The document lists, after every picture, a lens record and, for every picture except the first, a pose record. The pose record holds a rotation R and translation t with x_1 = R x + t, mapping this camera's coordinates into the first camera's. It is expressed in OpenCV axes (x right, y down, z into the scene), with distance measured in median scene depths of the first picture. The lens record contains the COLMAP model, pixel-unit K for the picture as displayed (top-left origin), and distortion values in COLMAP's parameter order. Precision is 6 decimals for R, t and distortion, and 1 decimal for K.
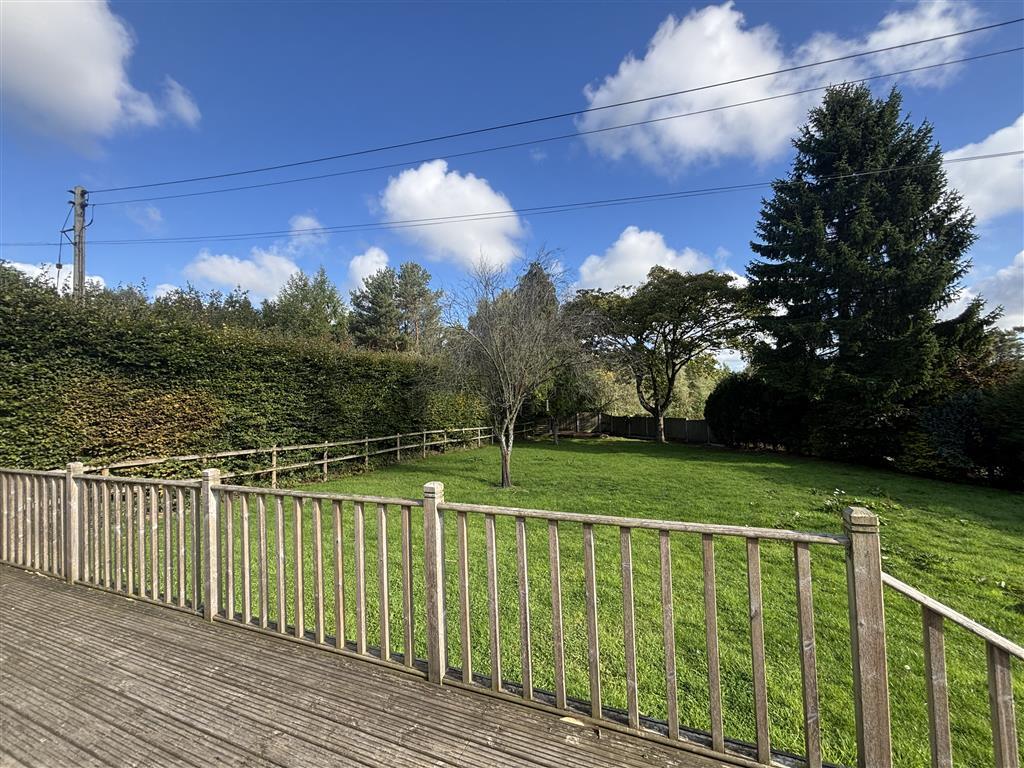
lens RADIAL K [[415.0, 0, 509.5], [0, 415.0, 383.1], [0, 0, 1]] dist [-0.011187, 0.006860]
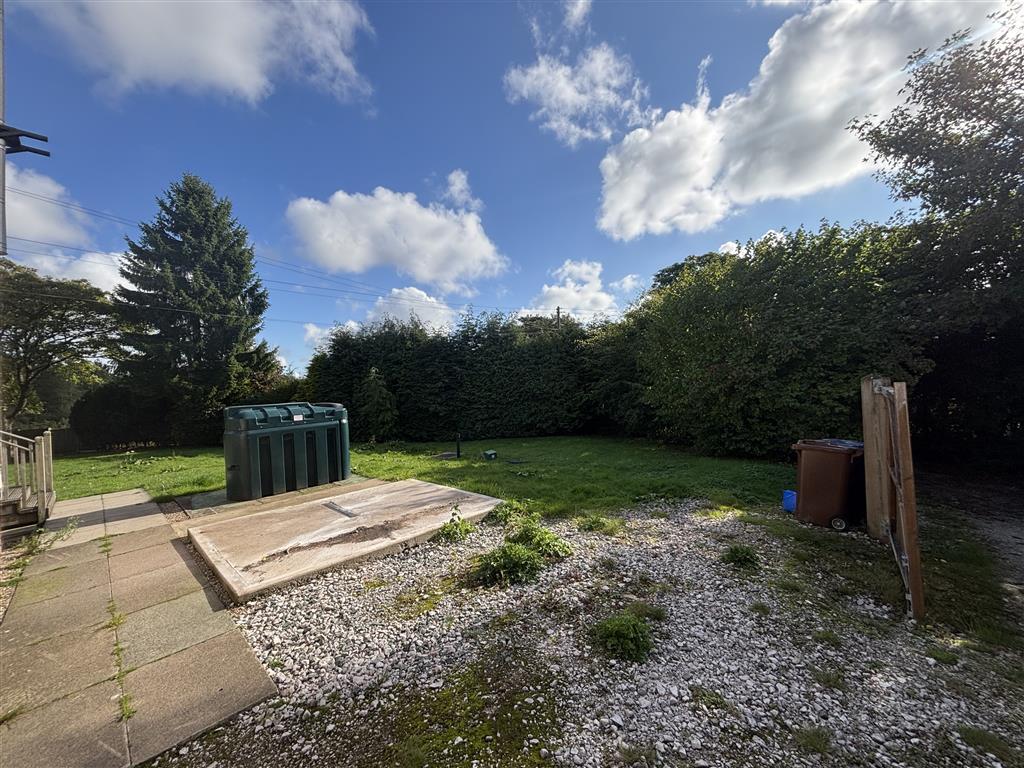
lens RADIAL K [[415.0, 0, 509.5], [0, 415.0, 383.1], [0, 0, 1]] dist [-0.011187, 0.006860]
pose [[0.365697, 0.016726, 0.930584, -0.105020], [0.007689, 0.999750, -0.020991, 0.018493], [-0.930702, 0.014831, 0.365477, -0.536612]]
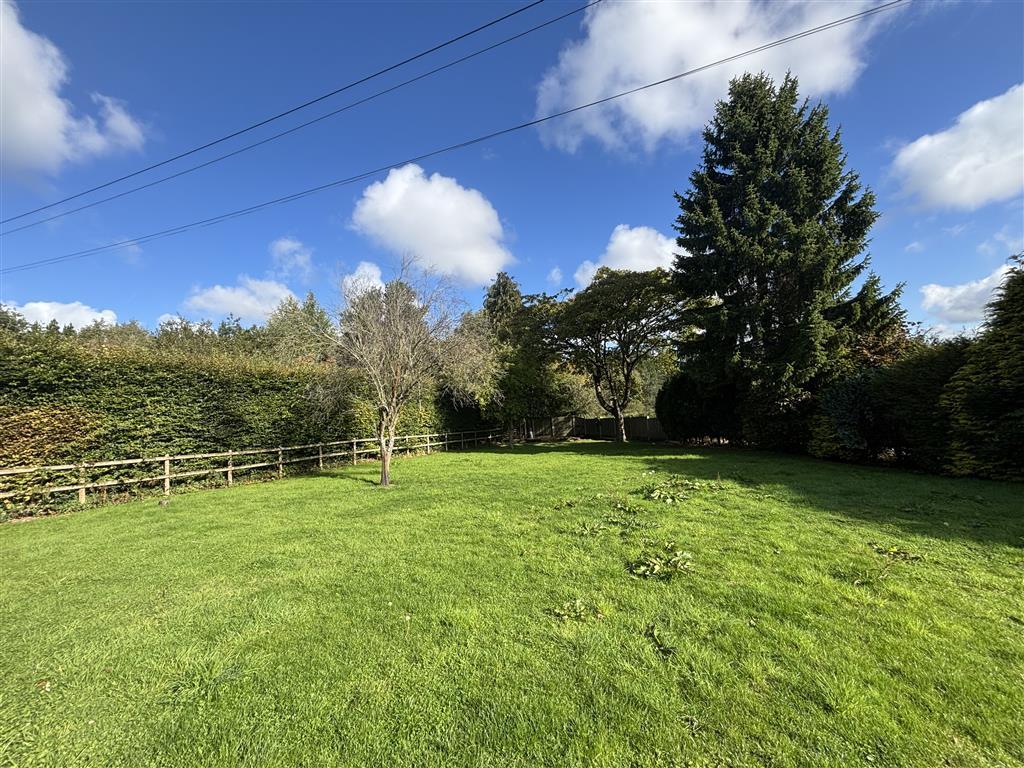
lens RADIAL K [[415.0, 0, 509.5], [0, 415.0, 383.1], [0, 0, 1]] dist [-0.011187, 0.006860]
pose [[0.996664, -0.054553, -0.060705, 0.280493], [0.052771, 0.998138, -0.030585, 0.029885], [0.062260, 0.027280, 0.997687, -0.021337]]
